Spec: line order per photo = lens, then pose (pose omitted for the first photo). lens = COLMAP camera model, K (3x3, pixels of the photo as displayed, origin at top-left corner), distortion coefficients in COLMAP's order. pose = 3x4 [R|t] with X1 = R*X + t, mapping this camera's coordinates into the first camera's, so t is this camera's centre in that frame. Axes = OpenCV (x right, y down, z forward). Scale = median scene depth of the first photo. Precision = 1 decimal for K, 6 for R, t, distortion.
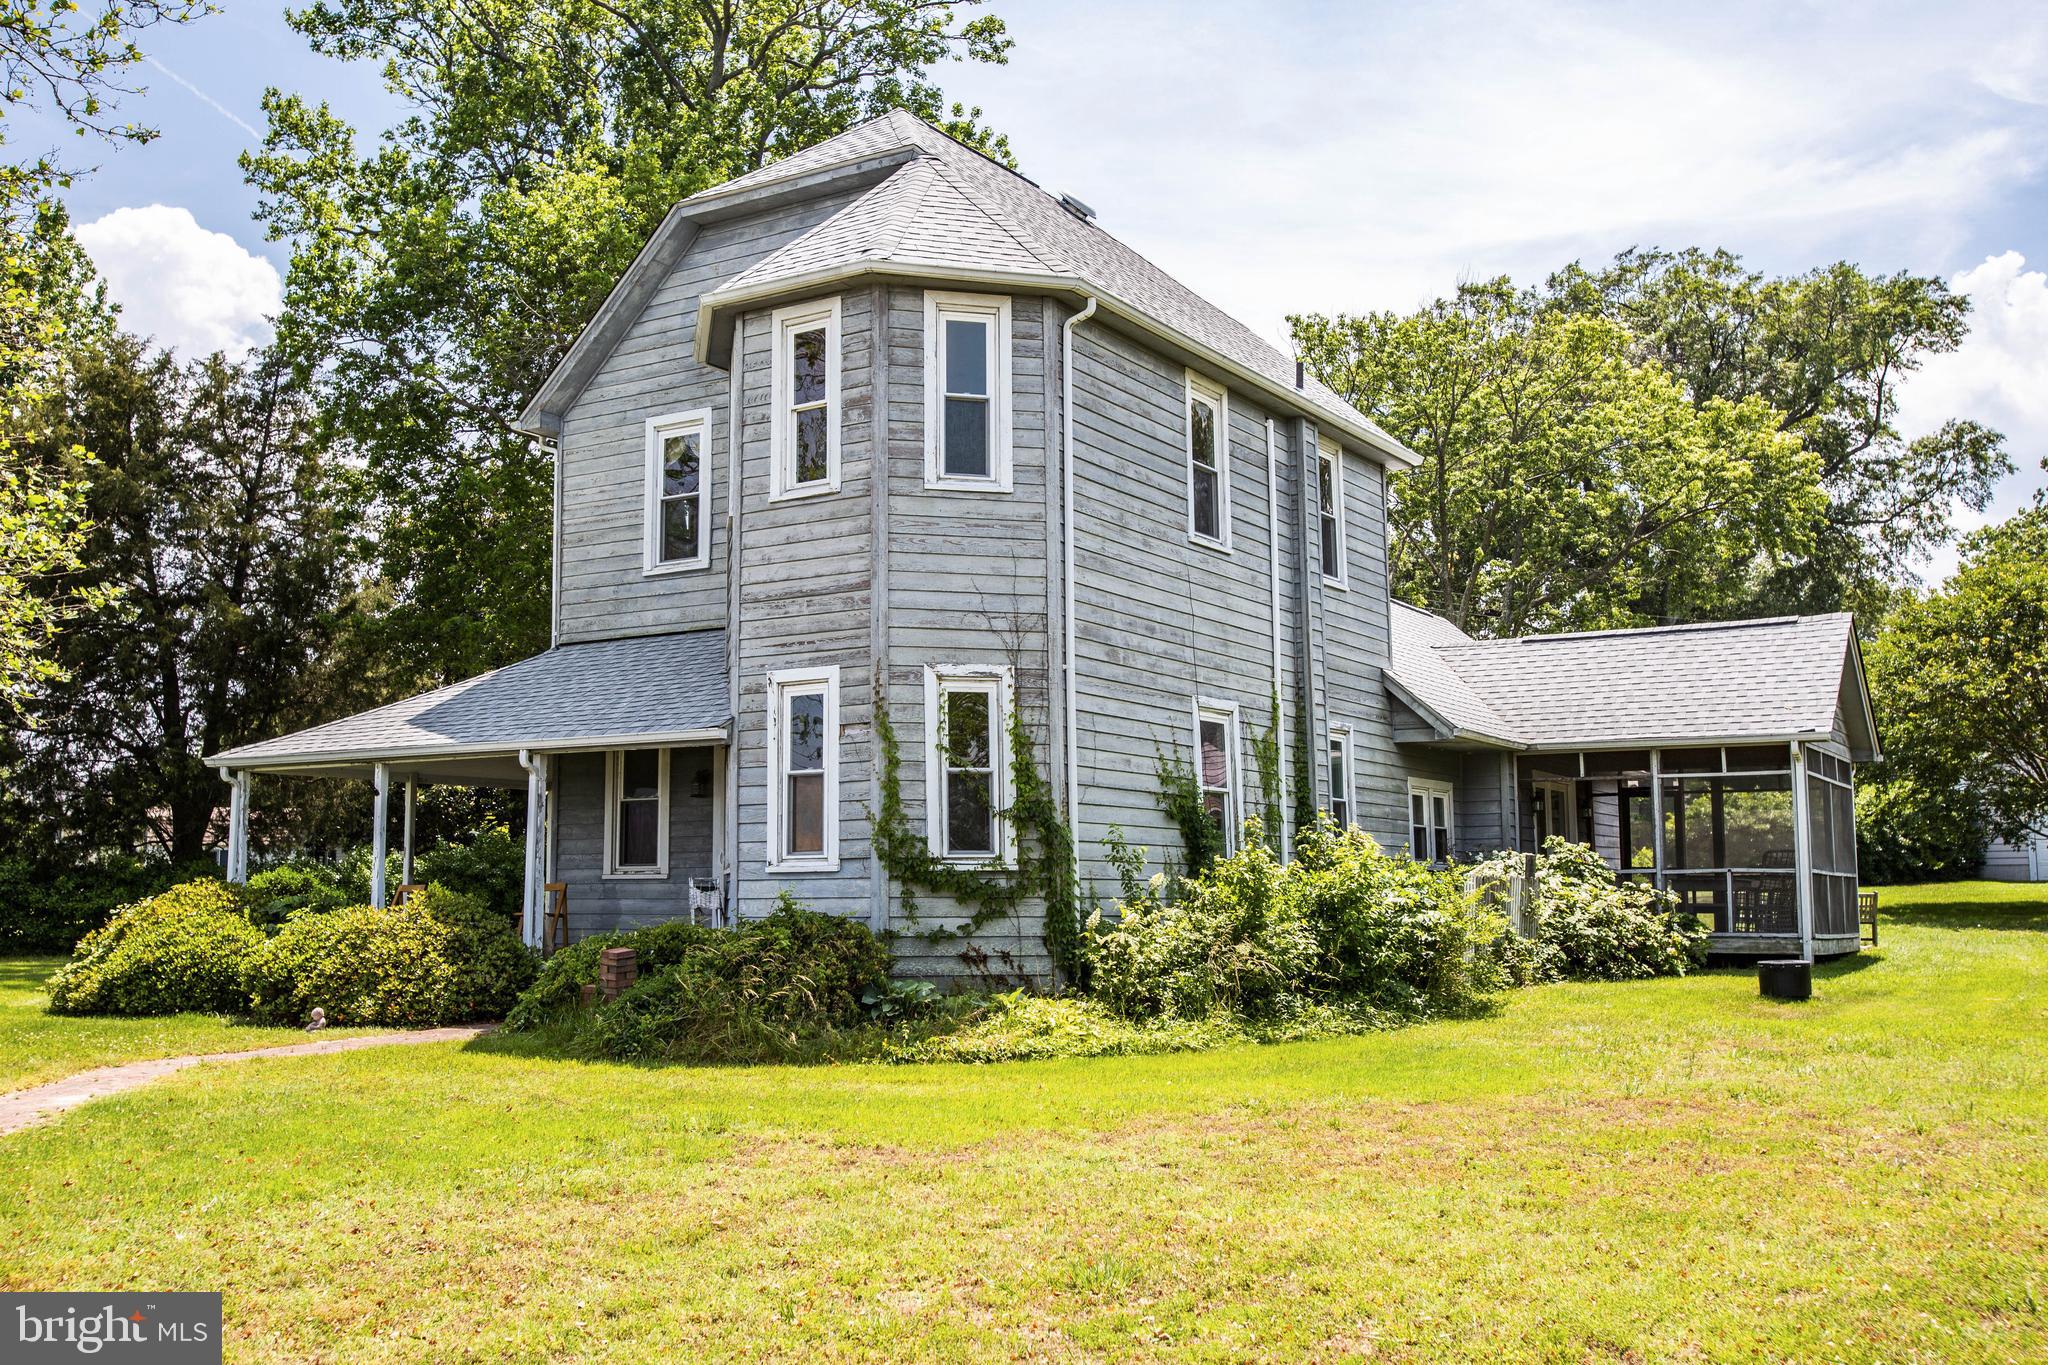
lens RADIAL K [[1937.4, 0, 1014.9], [0, 1937.4, 680.1], [0, 0, 1]] dist [0.010501, 0.070246]
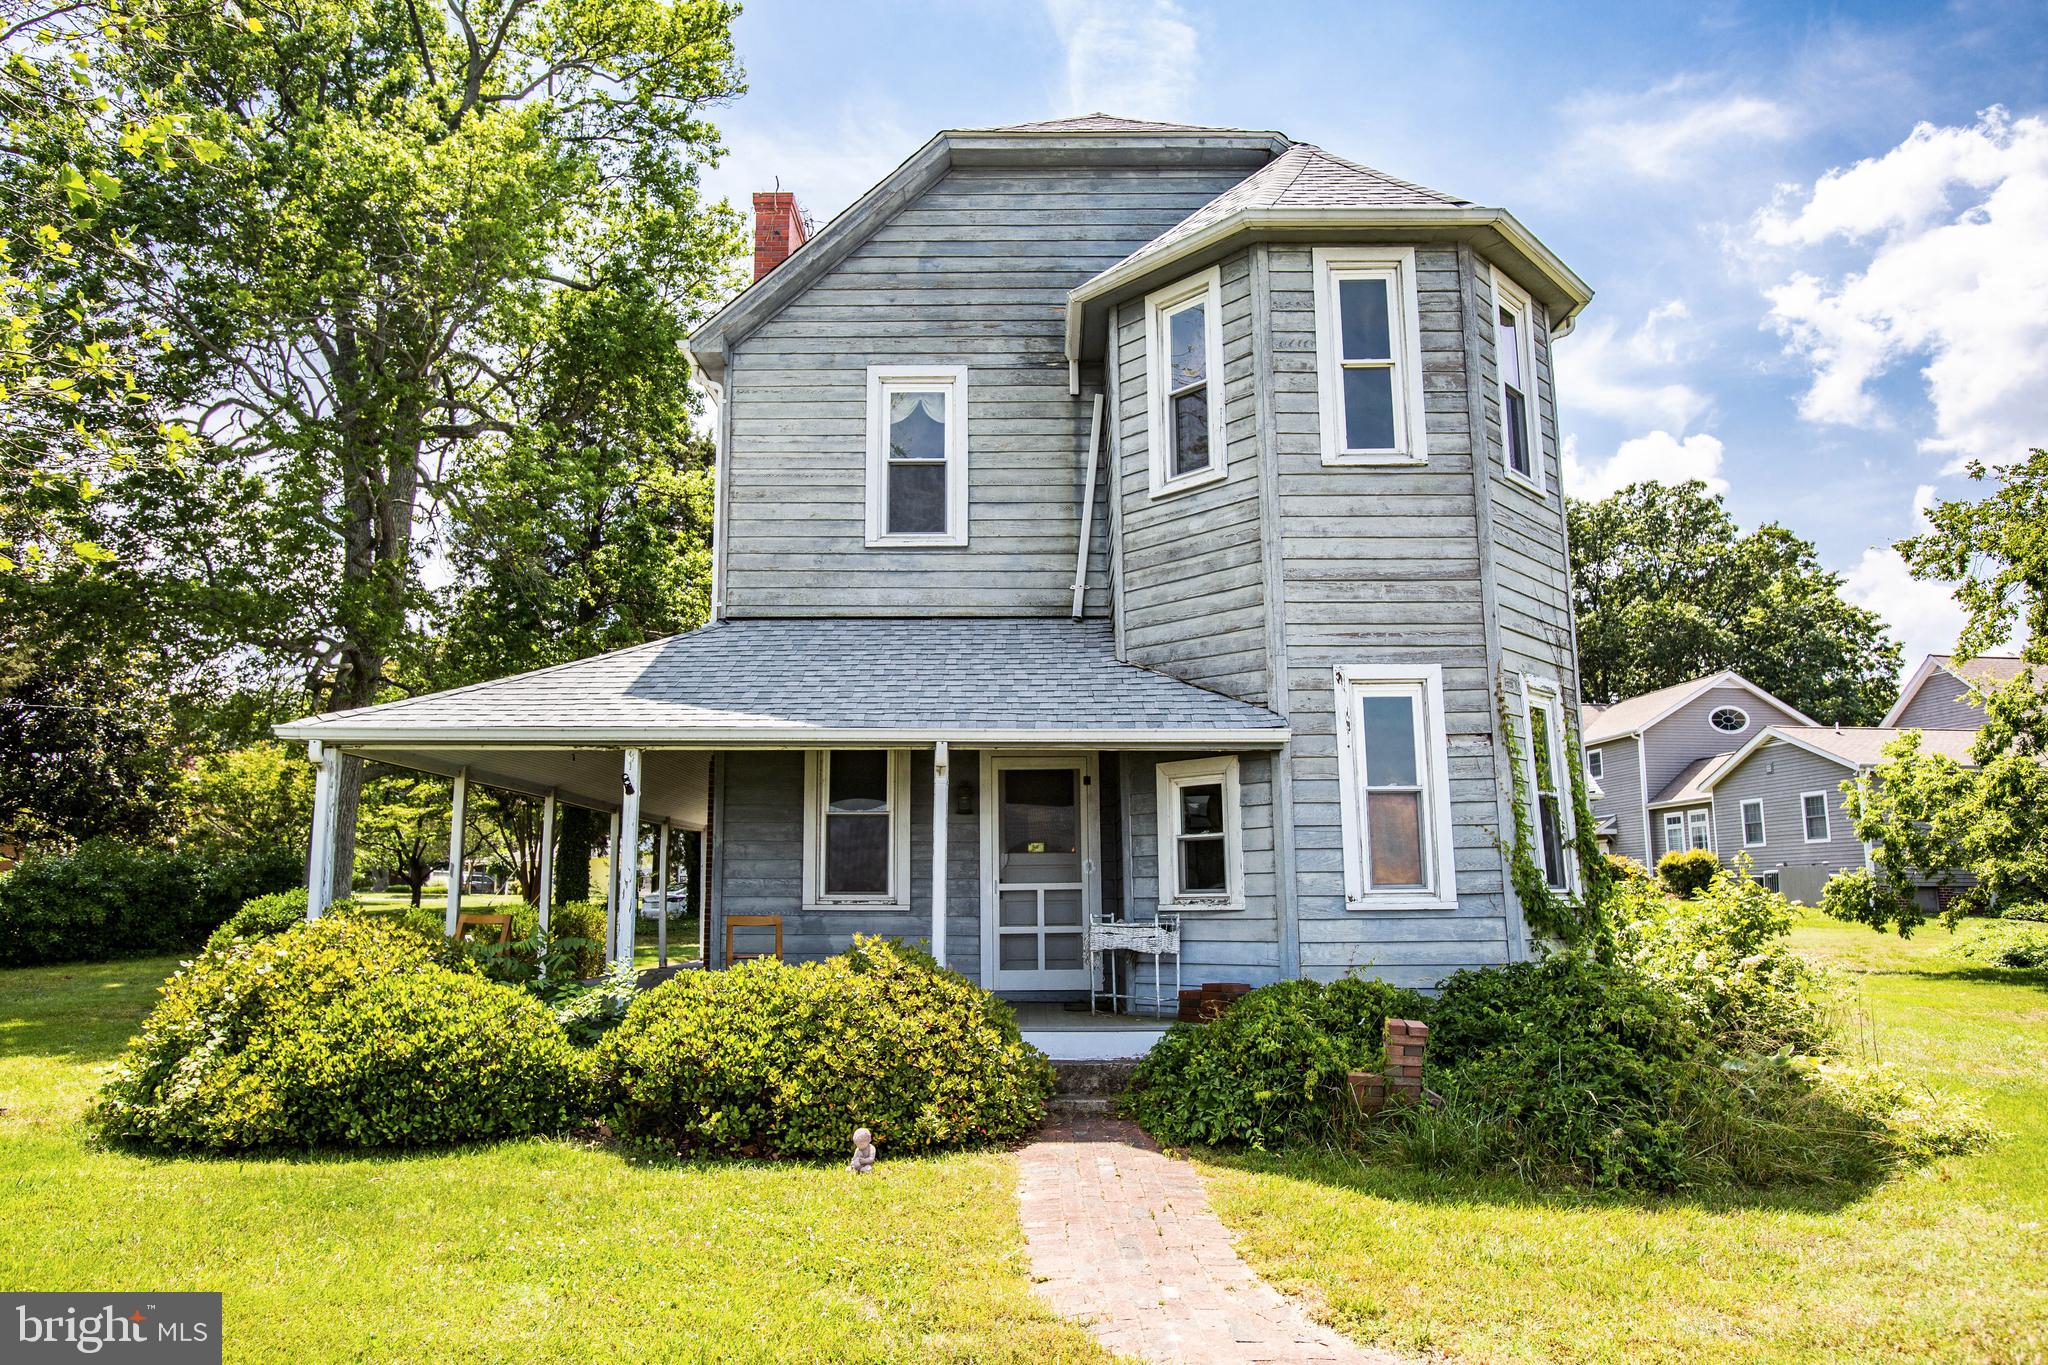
lens RADIAL K [[1332.6, 0, 1023.4], [0, 1332.6, 685.6], [0, 0, 1]] dist [-0.041443, -0.000258]
pose [[0.844157, 0.086741, 0.529032, -0.510116], [-0.061341, 0.995971, -0.065421, 0.046954], [-0.532575, 0.022774, 0.846076, 0.559190]]
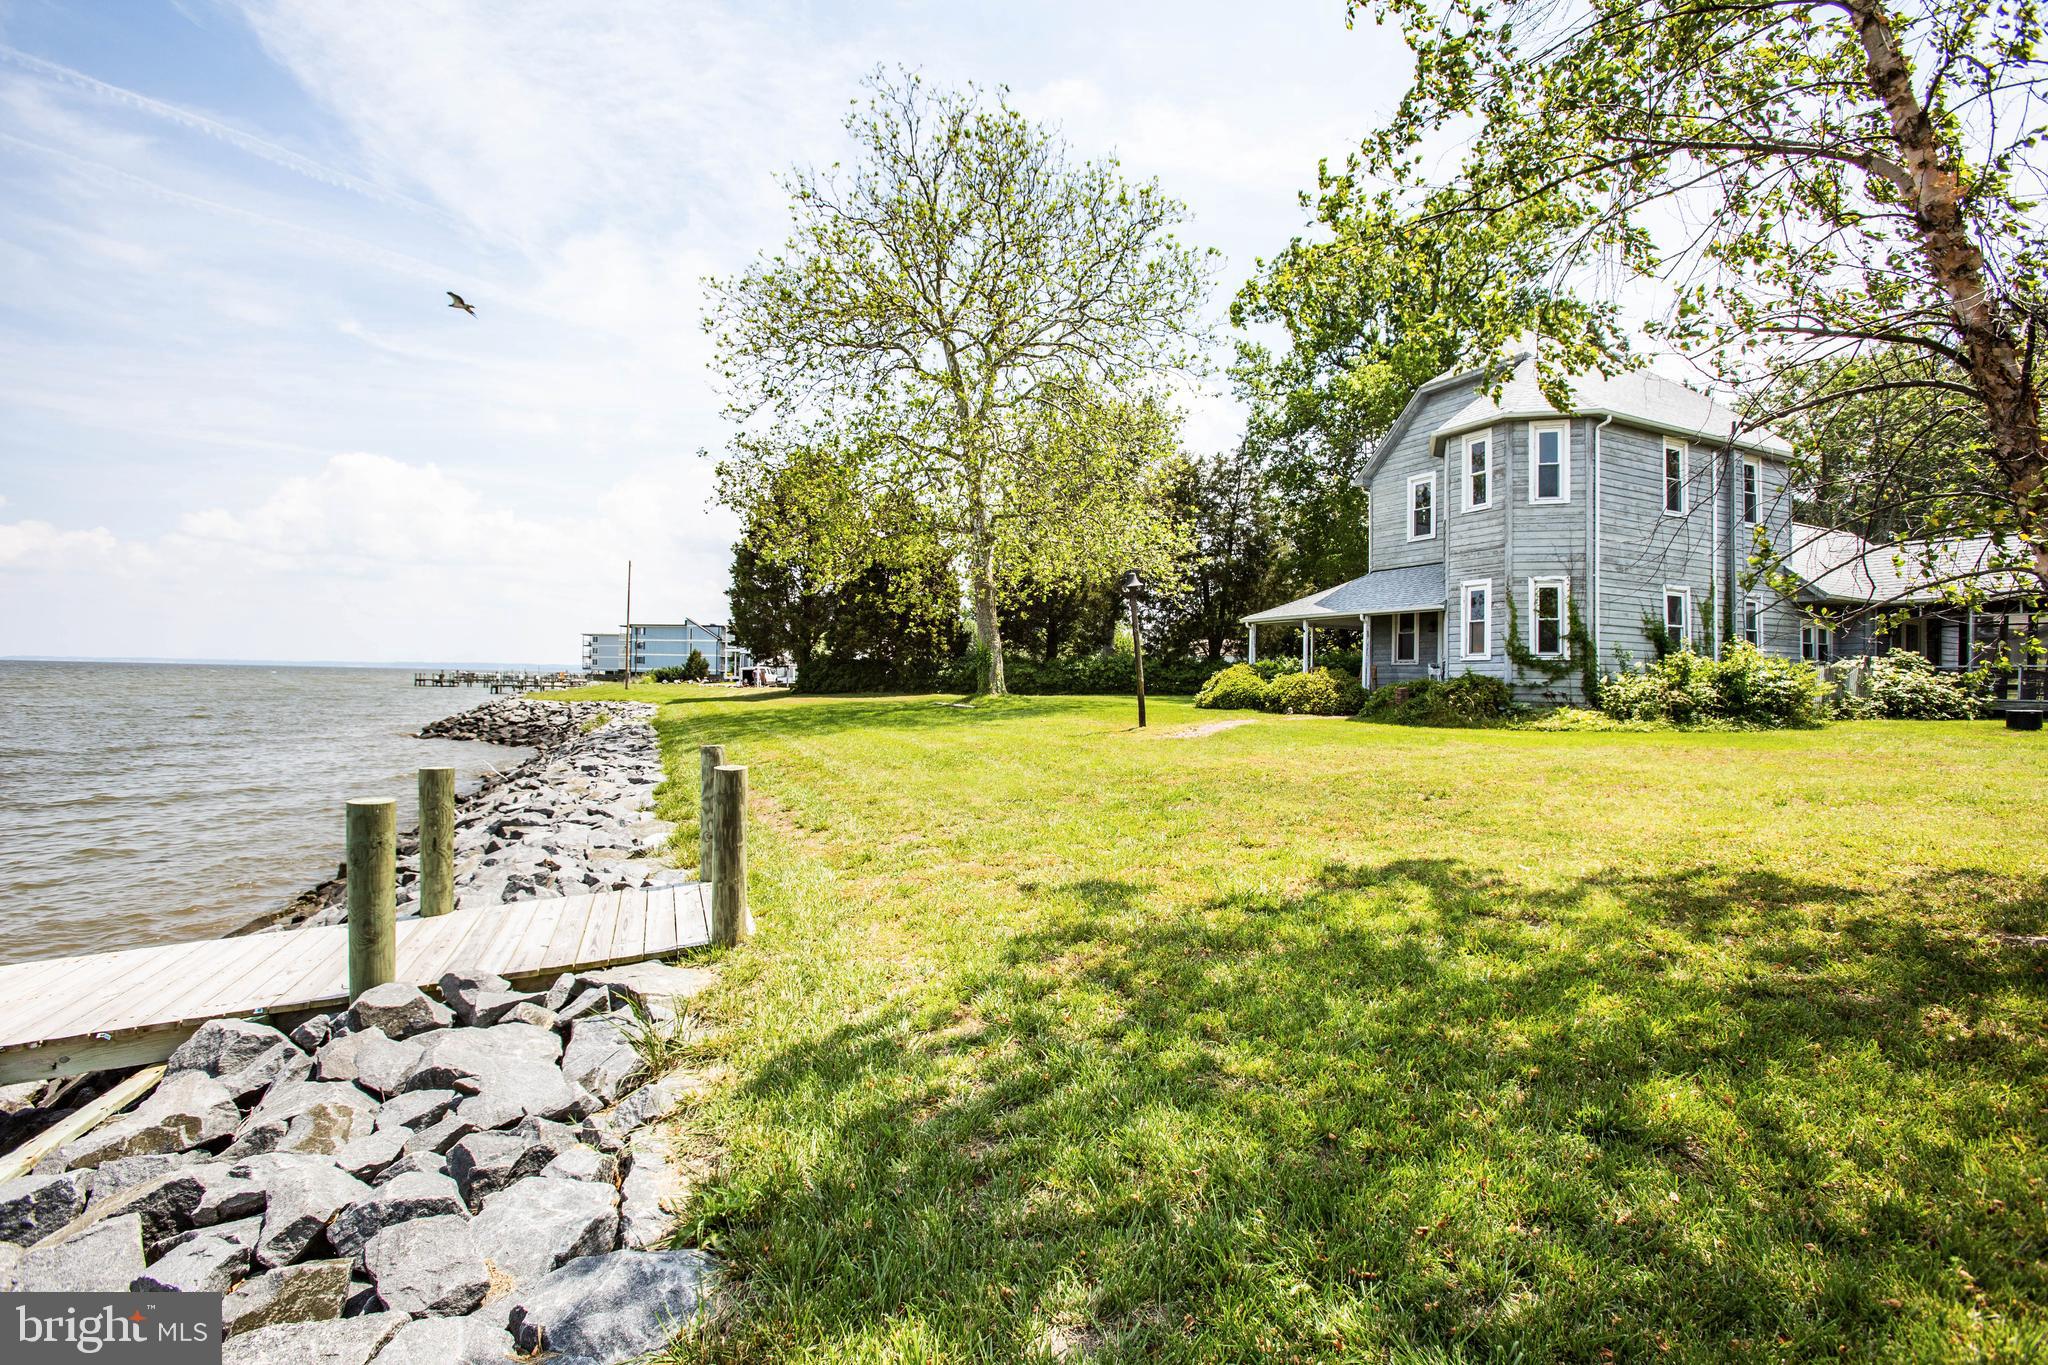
lens RADIAL K [[940.3, 0, 1012.8], [0, 940.3, 680.9], [0, 0, 1]] dist [-0.077781, 0.033763]
pose [[0.836181, 0.016441, -0.548207, 0.044147], [0.043434, 0.994426, 0.096074, -0.015870], [0.546731, -0.104146, 0.830806, -0.316795]]
